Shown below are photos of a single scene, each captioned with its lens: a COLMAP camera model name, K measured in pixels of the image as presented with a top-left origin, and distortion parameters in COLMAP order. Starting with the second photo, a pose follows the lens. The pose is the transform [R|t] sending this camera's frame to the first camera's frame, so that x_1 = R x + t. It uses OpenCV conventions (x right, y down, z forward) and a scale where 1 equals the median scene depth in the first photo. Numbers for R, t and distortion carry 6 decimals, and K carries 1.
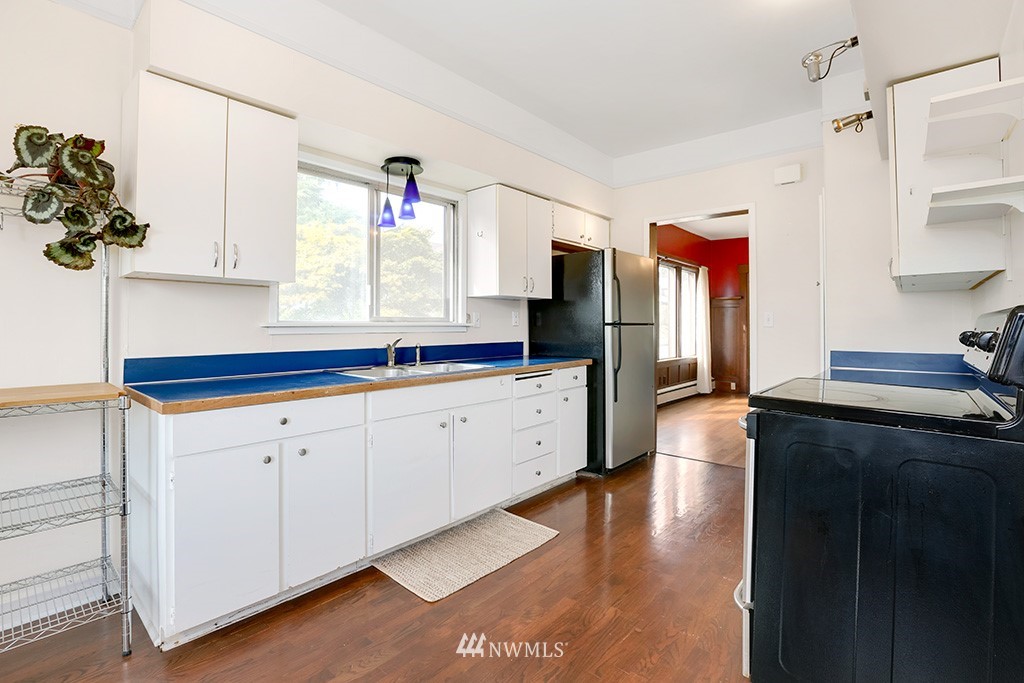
lens RADIAL K [[472.2, 0, 511.6], [0, 472.2, 319.2], [0, 0, 1]] dist [-0.044416, 0.000245]
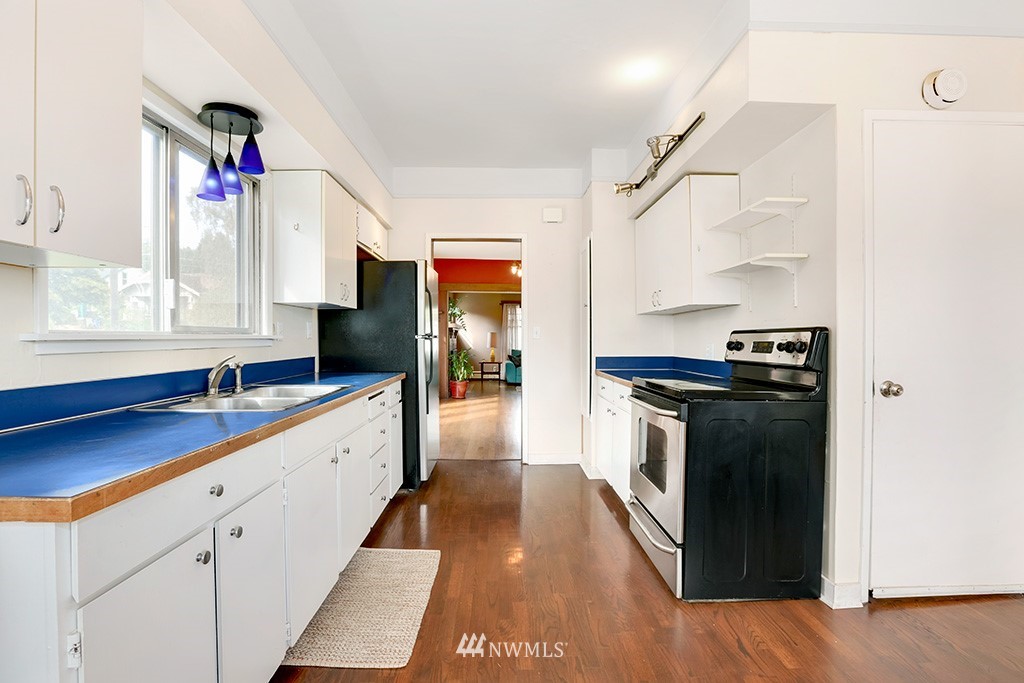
lens RADIAL K [[467.9, 0, 511.3], [0, 467.9, 343.0], [0, 0, 1]] dist [-0.049145, 0.016443]
pose [[0.739460, -0.007709, 0.673157, -0.329860], [-0.008270, 0.999755, 0.020533, 0.001970], [-0.673150, -0.020751, 0.739215, 0.149280]]
